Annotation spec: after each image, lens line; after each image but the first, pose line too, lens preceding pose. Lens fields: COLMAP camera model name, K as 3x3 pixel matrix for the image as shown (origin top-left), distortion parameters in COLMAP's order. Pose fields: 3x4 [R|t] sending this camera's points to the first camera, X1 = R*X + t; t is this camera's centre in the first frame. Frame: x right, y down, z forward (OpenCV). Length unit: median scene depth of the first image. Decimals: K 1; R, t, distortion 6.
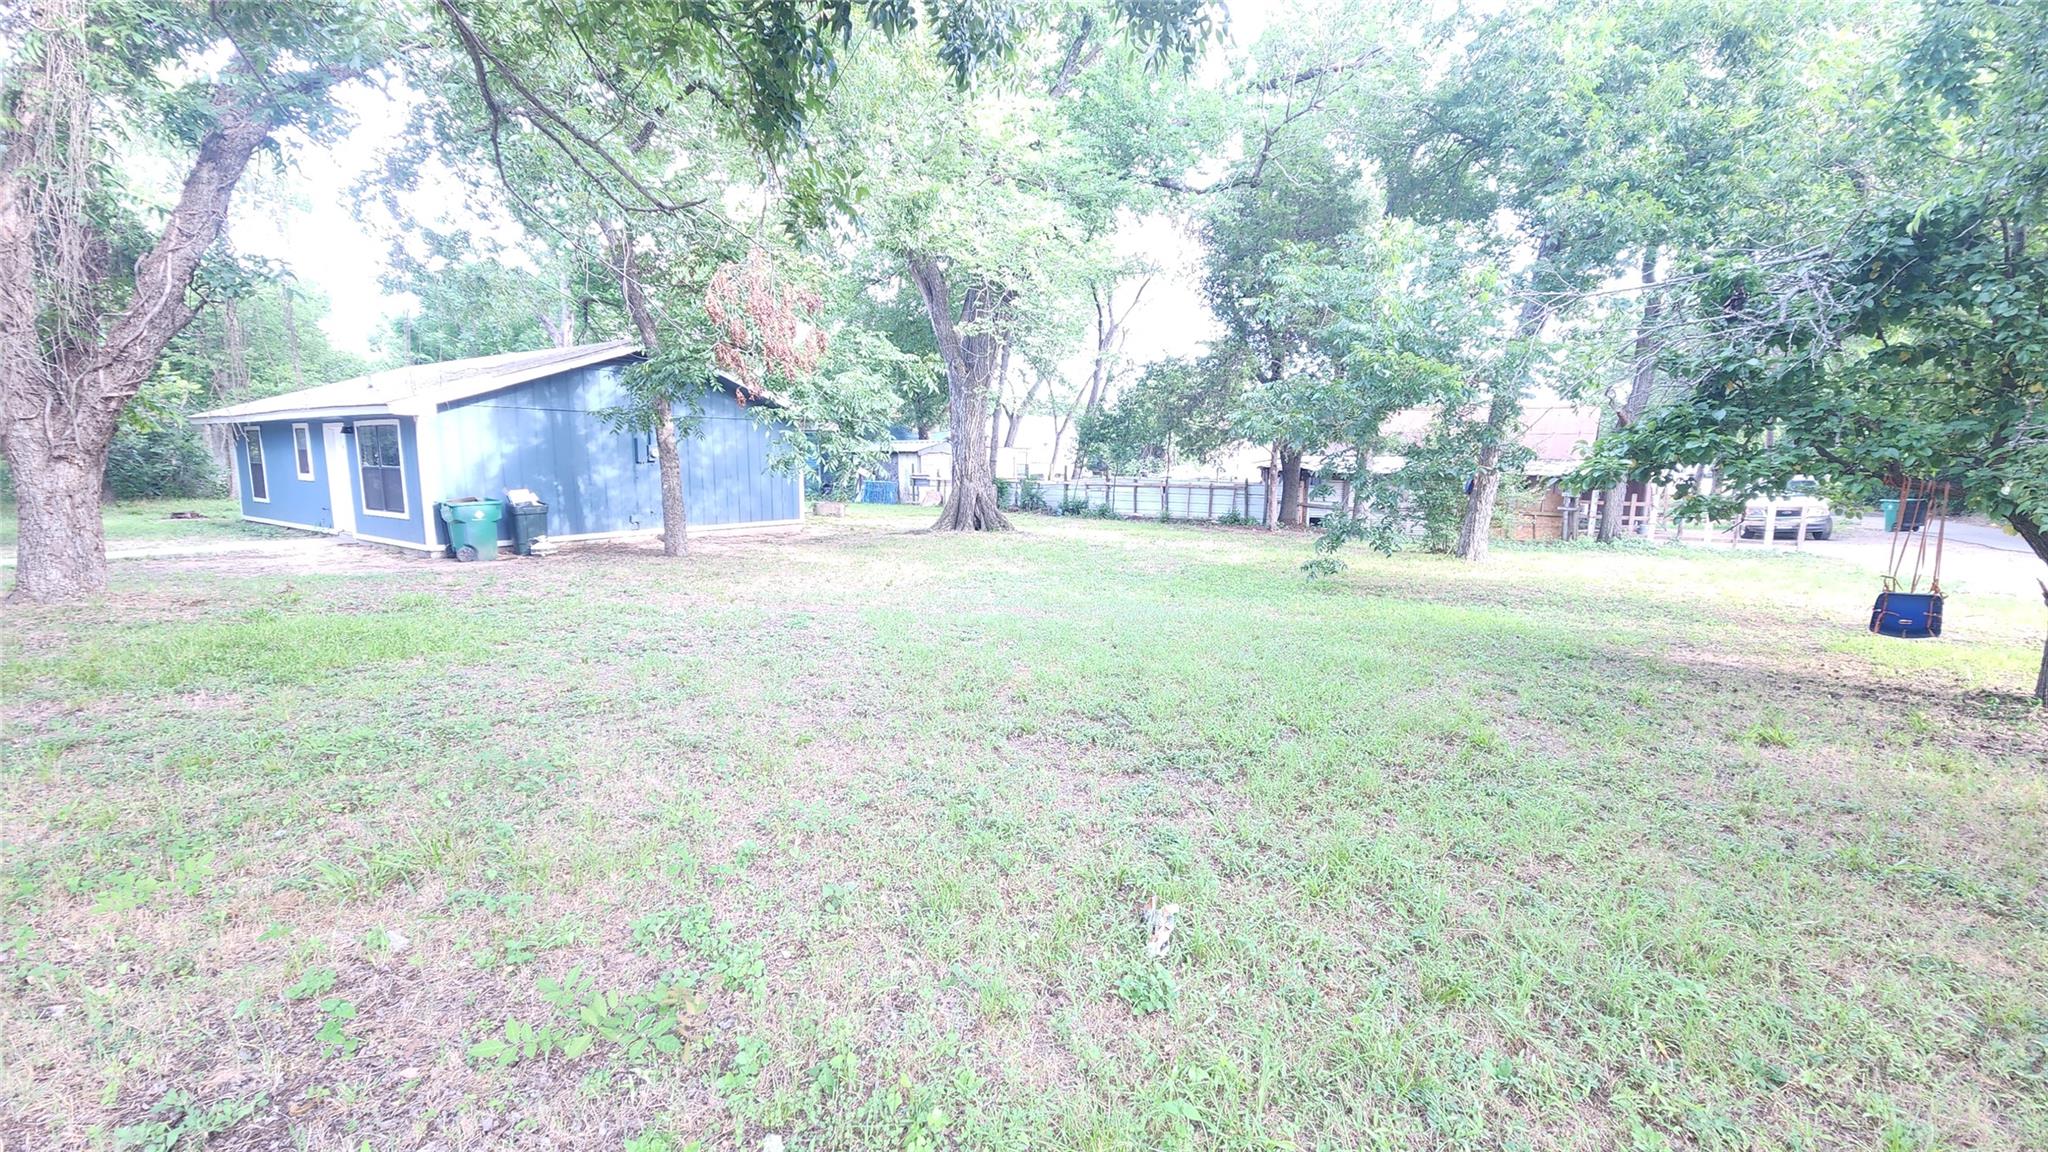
lens RADIAL K [[833.4, 0, 1026.2], [0, 833.4, 589.4], [0, 0, 1]] dist [0.014256, -0.006627]
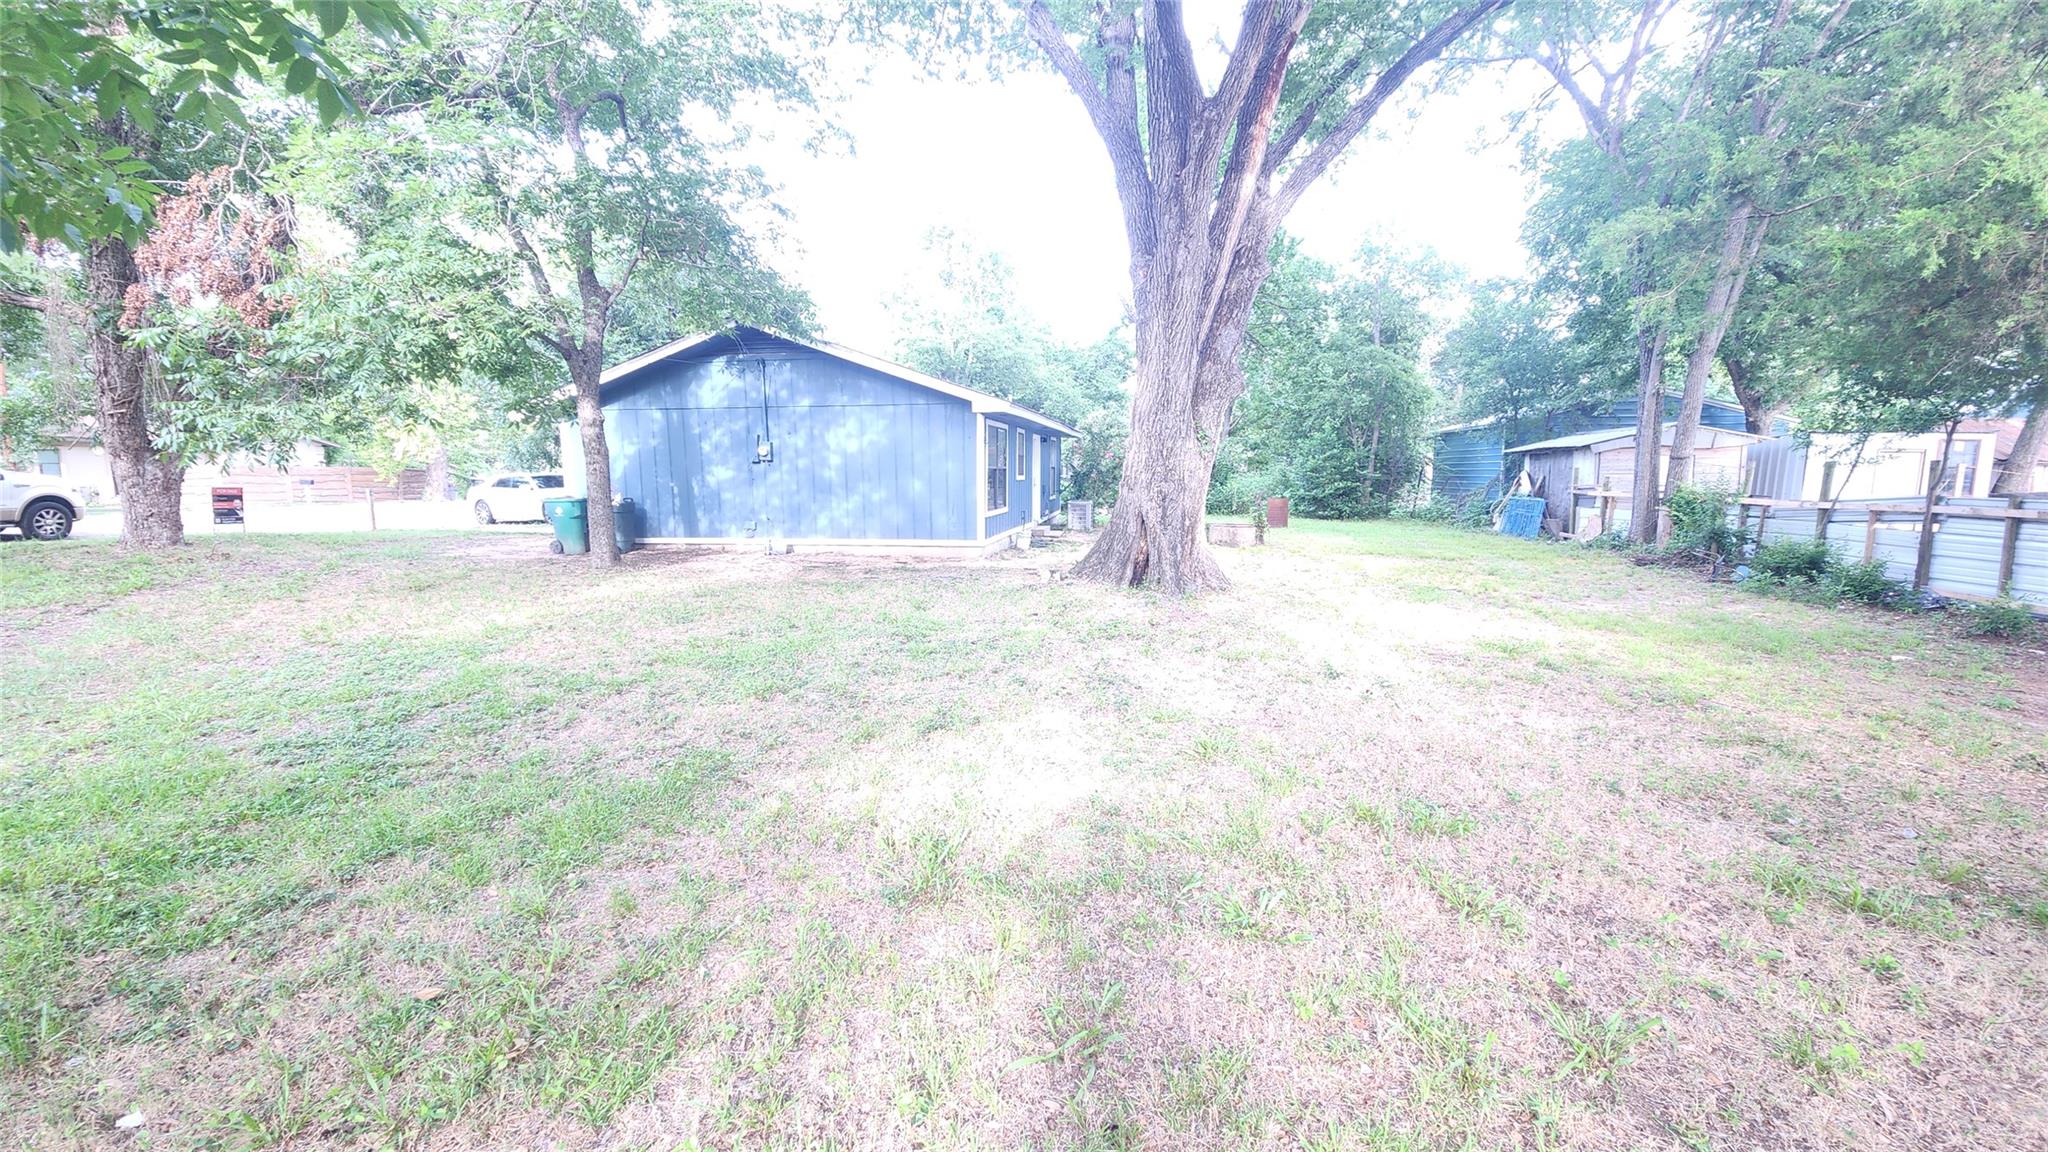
lens RADIAL K [[833.4, 0, 1026.2], [0, 833.4, 589.4], [0, 0, 1]] dist [0.014256, -0.006627]
pose [[0.436830, 0.127168, -0.890510, 0.486375], [-0.129556, 0.988530, 0.077613, -0.129632], [0.890165, 0.081467, 0.448295, 0.903715]]
